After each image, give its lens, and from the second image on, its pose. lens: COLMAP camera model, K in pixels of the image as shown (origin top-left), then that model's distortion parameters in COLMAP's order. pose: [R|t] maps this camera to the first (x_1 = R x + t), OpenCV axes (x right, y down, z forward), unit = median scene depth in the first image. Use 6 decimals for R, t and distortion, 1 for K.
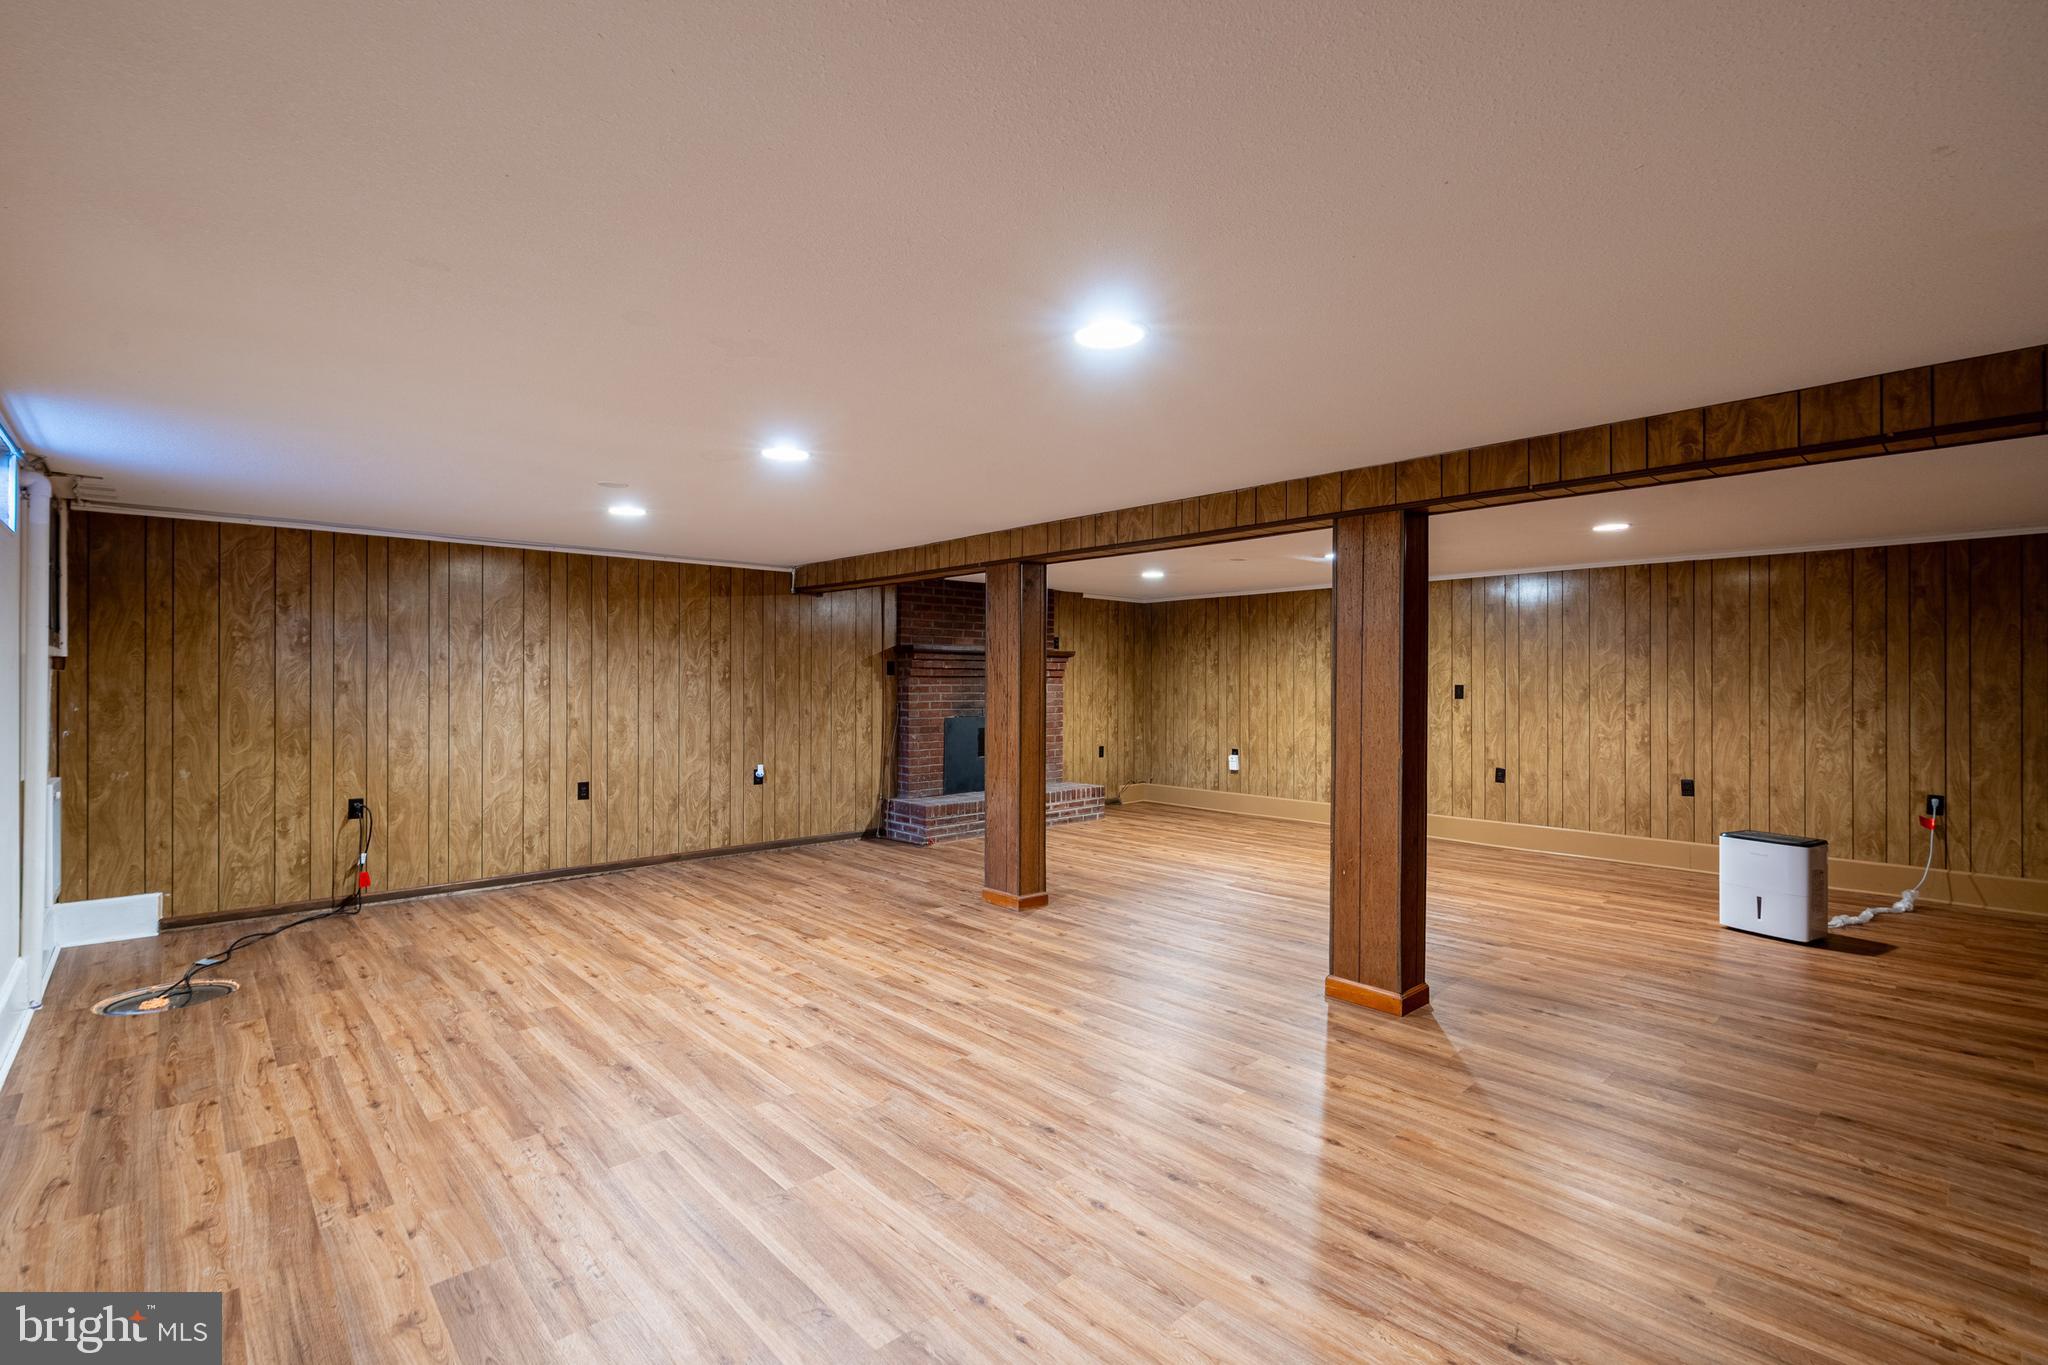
lens RADIAL K [[932.4, 0, 1030.1], [0, 932.4, 683.3], [0, 0, 1]] dist [-0.005047, 0.000541]
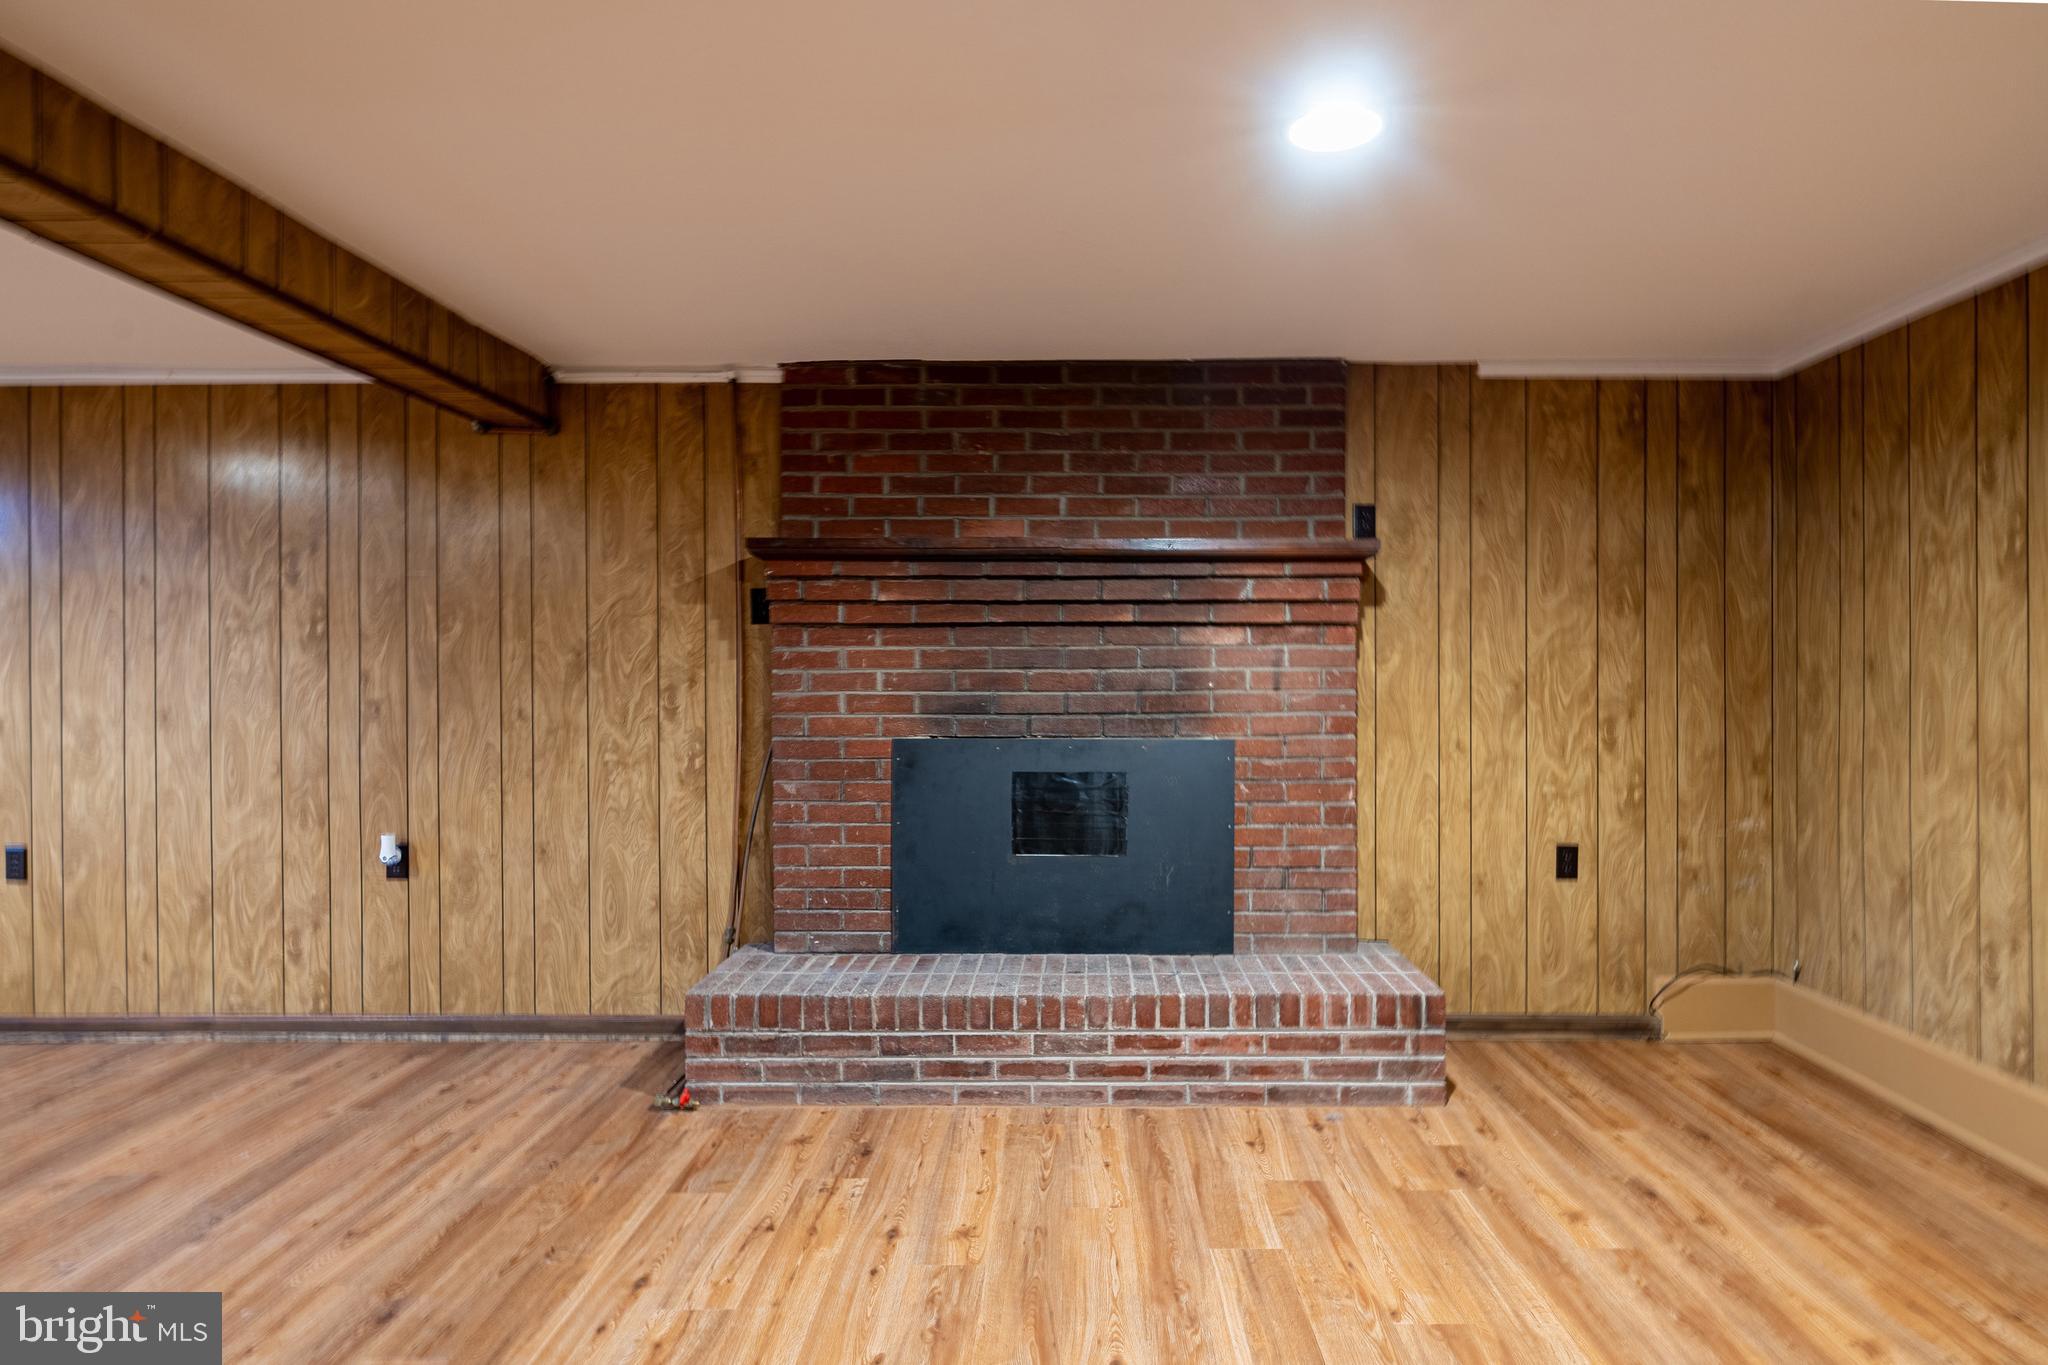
lens RADIAL K [[1123.0, 0, 1059.0], [0, 1123.0, 679.6], [0, 0, 1]] dist [-0.003810, 0.001032]
pose [[0.730372, 0.000307, -0.683049, 0.373133], [0.000934, 0.999999, 0.001448, 0.019882], [0.683048, -0.001695, 0.730371, 1.076403]]
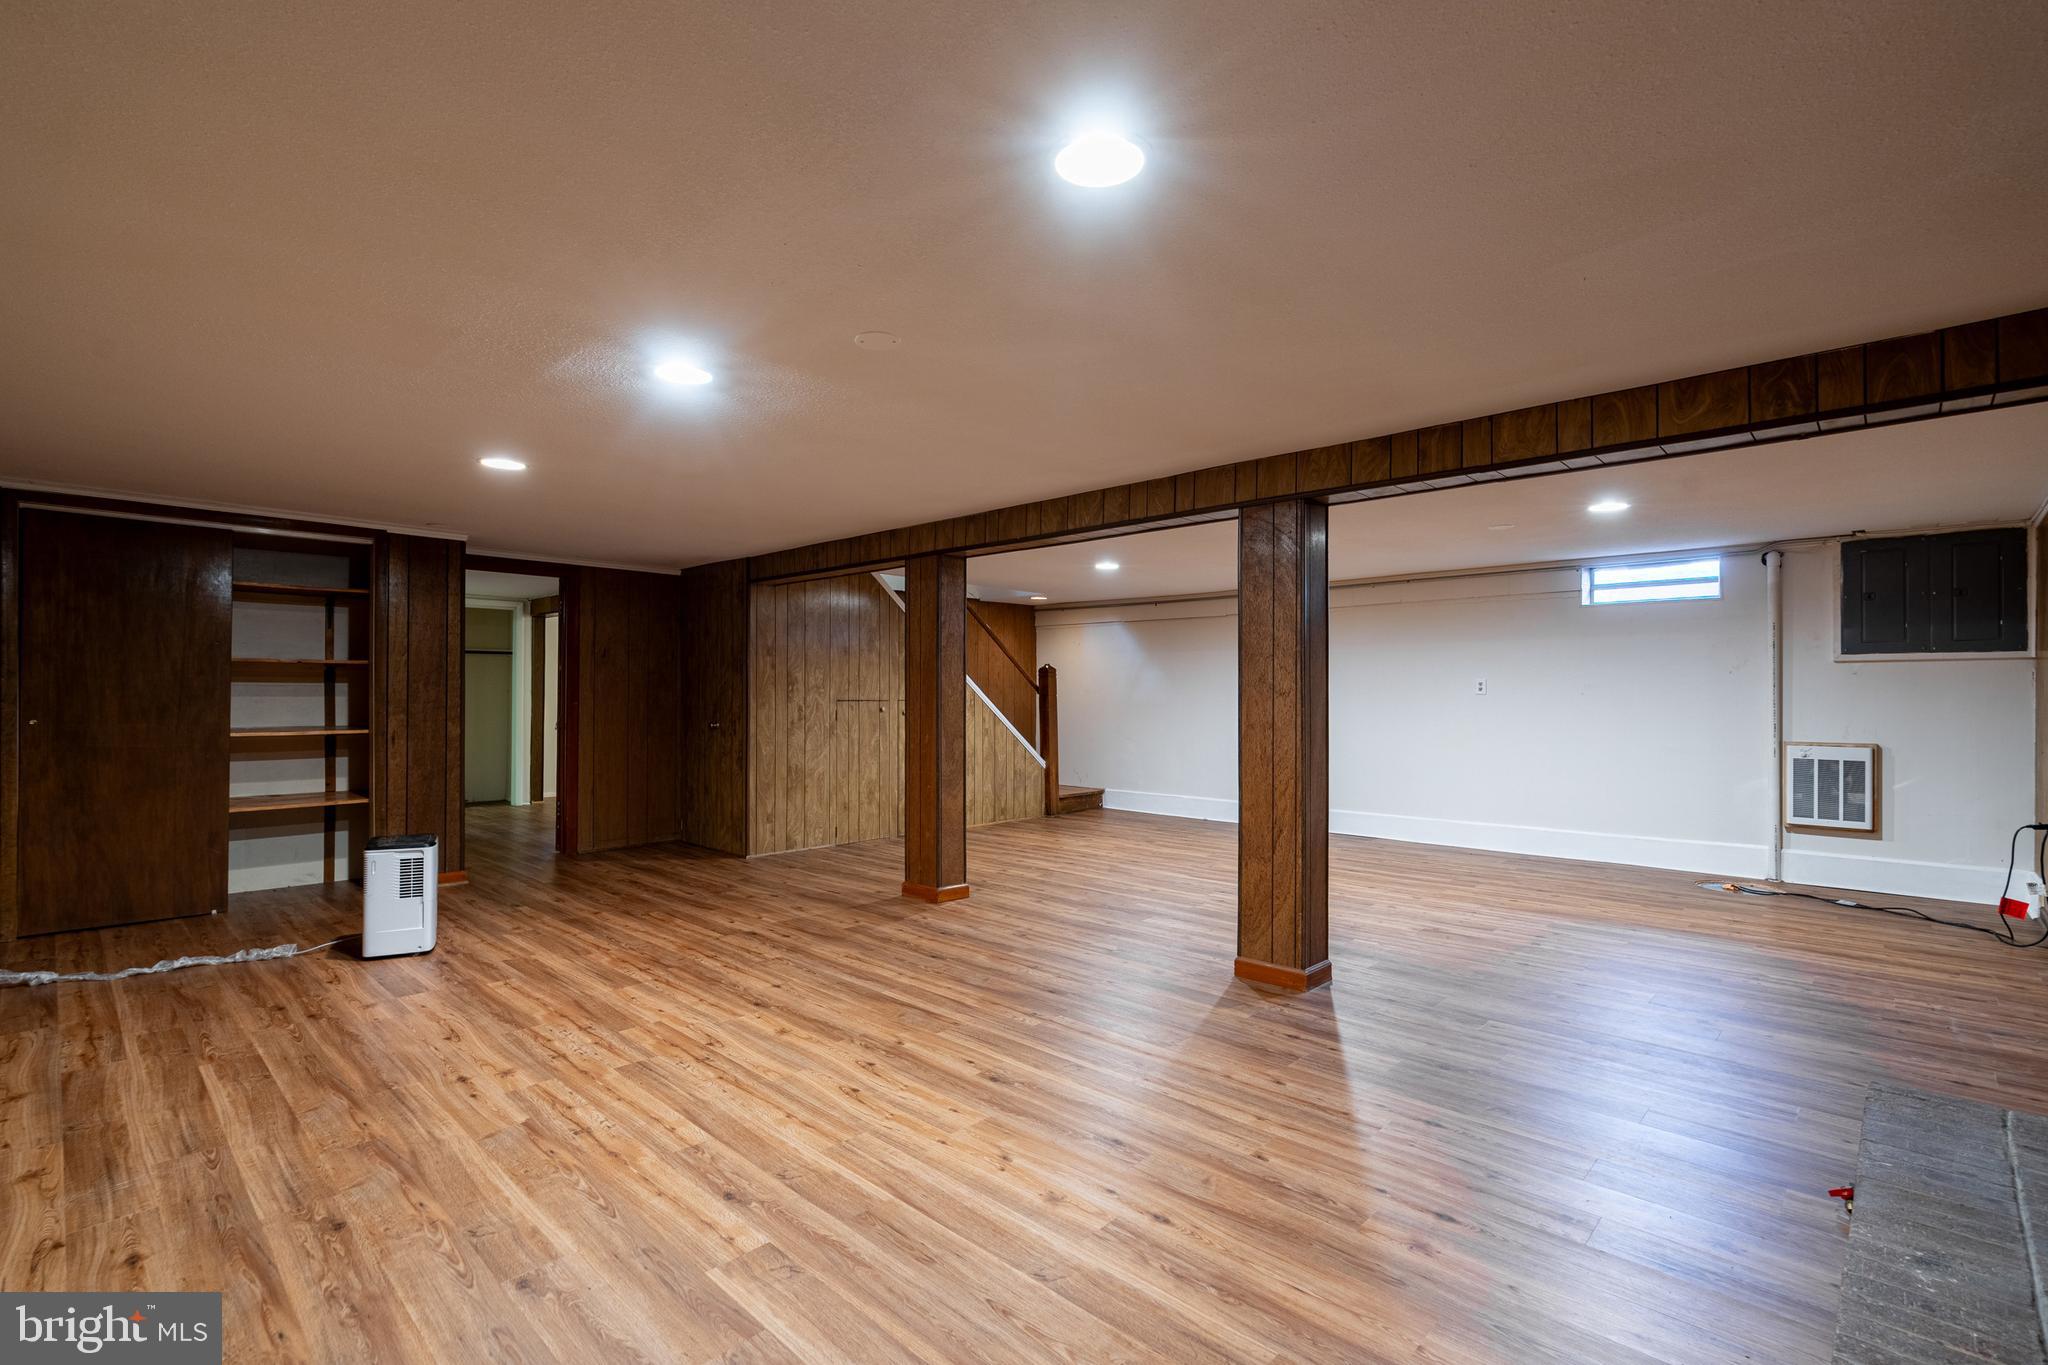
lens RADIAL K [[932.4, 0, 1018.7], [0, 932.4, 683.3], [0, 0, 1]] dist [-0.005047, 0.000541]
pose [[-0.997769, -0.006938, -0.066407, 0.232438], [-0.006460, 0.999952, -0.007417, 0.016835], [0.066455, -0.006971, -0.997765, 1.730274]]
